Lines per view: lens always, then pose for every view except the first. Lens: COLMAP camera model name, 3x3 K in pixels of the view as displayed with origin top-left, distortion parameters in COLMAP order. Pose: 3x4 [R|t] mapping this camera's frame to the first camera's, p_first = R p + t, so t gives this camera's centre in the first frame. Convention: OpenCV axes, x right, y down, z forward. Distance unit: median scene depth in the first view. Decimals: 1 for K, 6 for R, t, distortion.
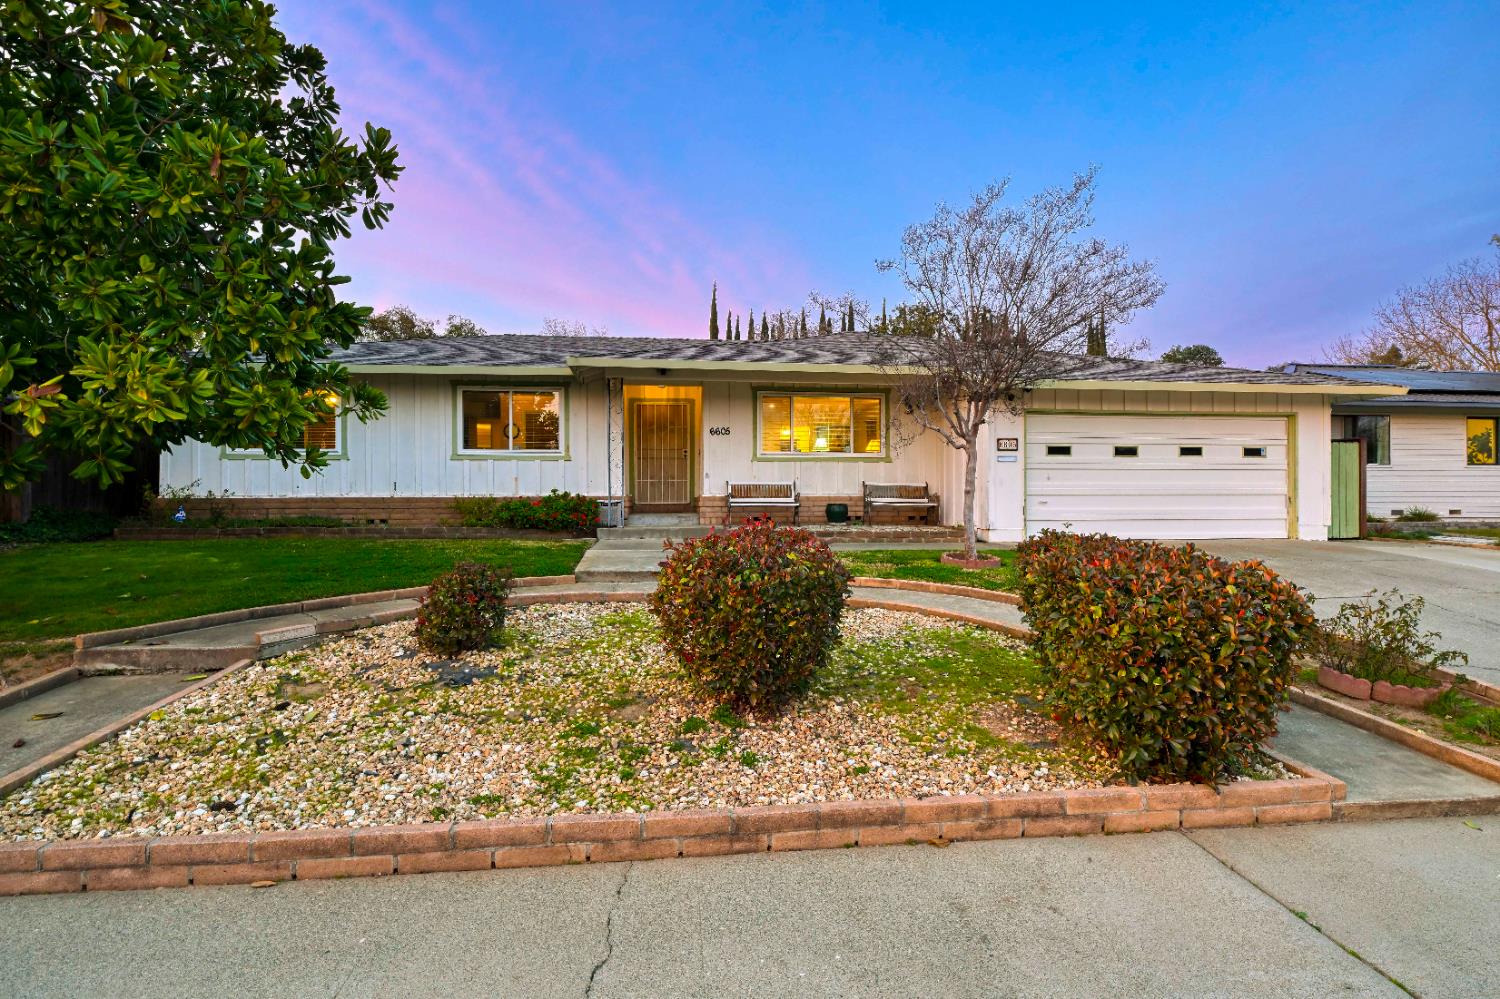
lens RADIAL K [[747.6, 0, 750.5], [0, 747.6, 499.5], [0, 0, 1]] dist [-0.001572, 0.000234]
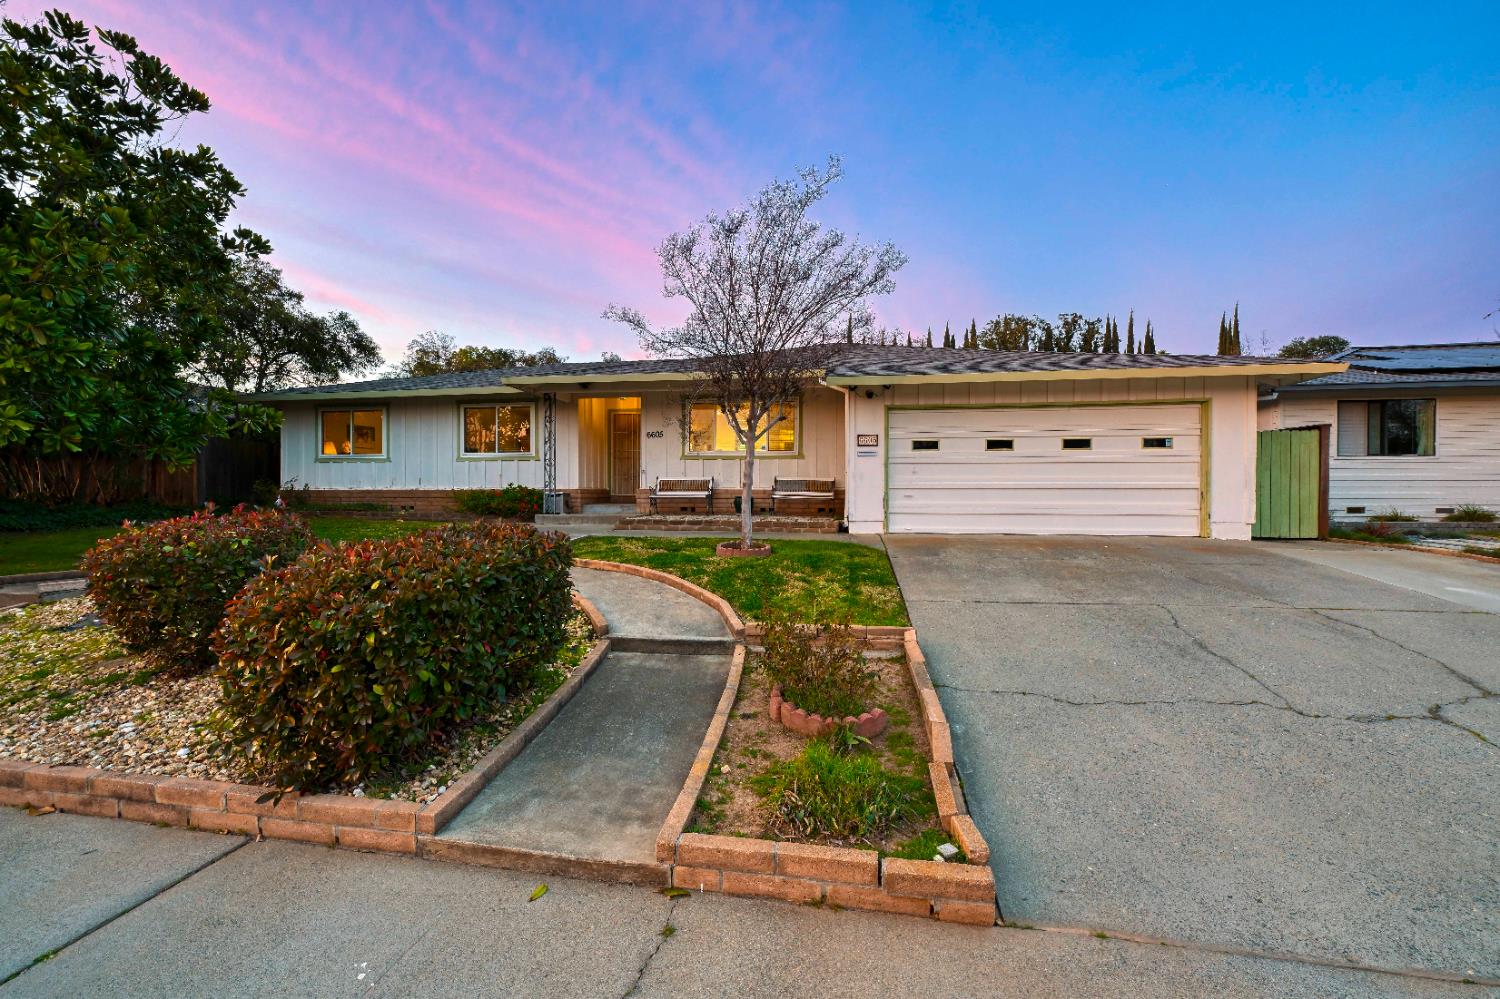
lens RADIAL K [[609.5, 0, 746.5], [0, 609.5, 491.6], [0, 0, 1]] dist [-0.000099, -0.000255]
pose [[0.957494, 0.002828, -0.288438, 0.389904], [-0.004388, 0.999979, -0.004762, 0.002913], [0.288419, 0.005825, 0.957487, 0.125319]]
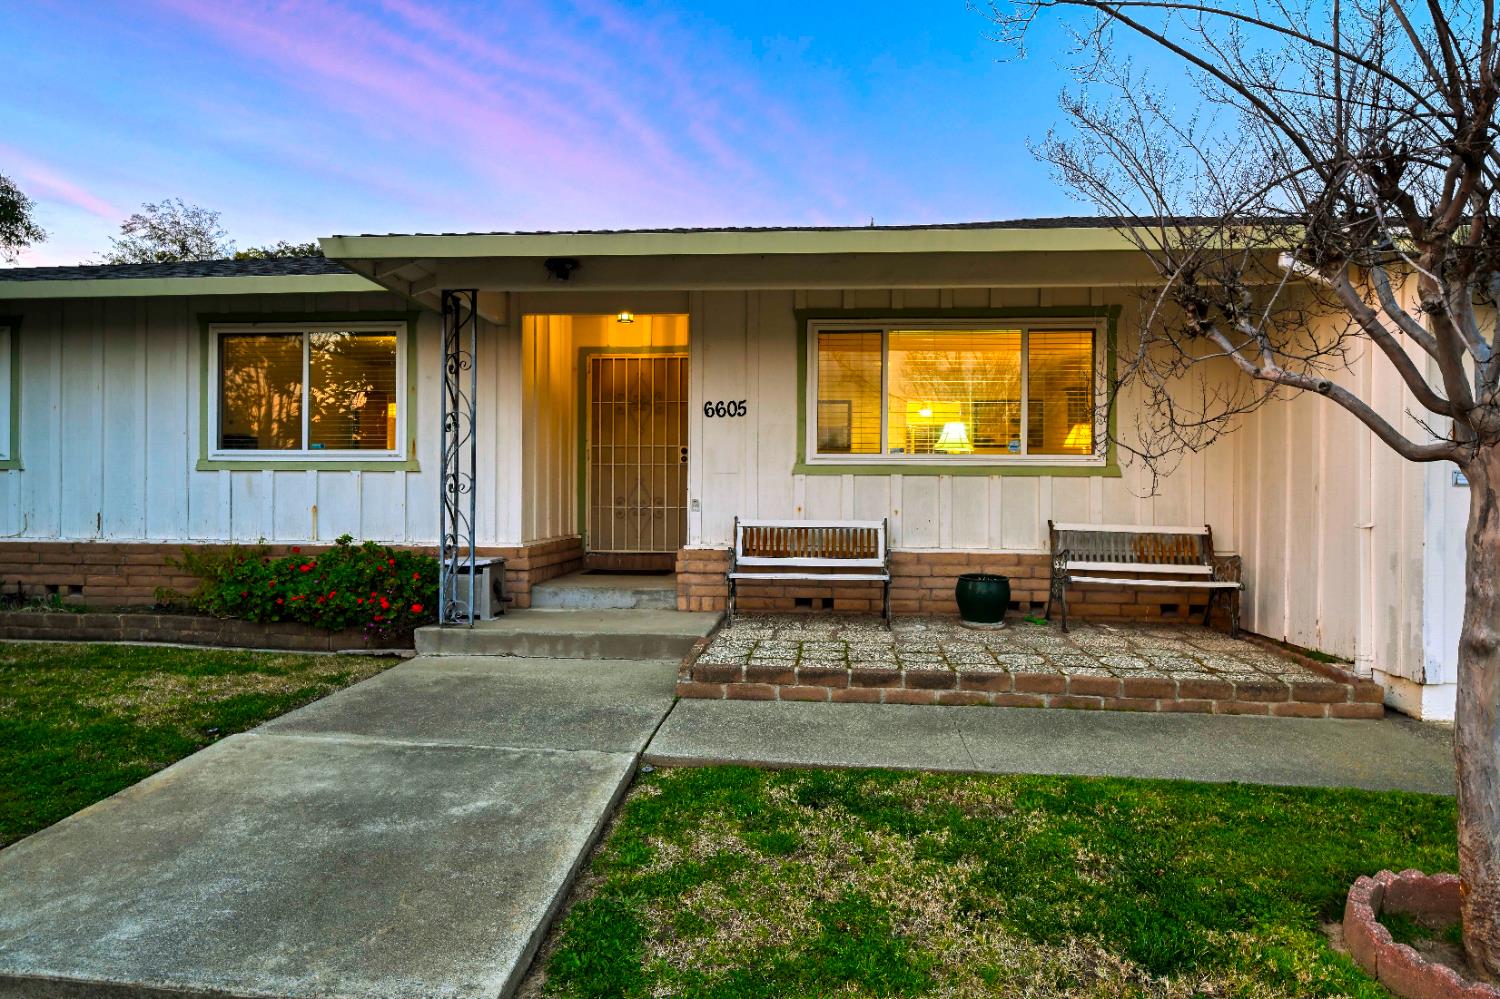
lens RADIAL K [[882.3, 0, 764.1], [0, 882.3, 497.8], [0, 0, 1]] dist [0.001182, 0.000926]
pose [[0.977784, 0.009651, -0.209395, 0.100843], [-0.010130, 0.999948, -0.001215, -0.037221], [0.209372, 0.003309, 0.977830, 0.490827]]
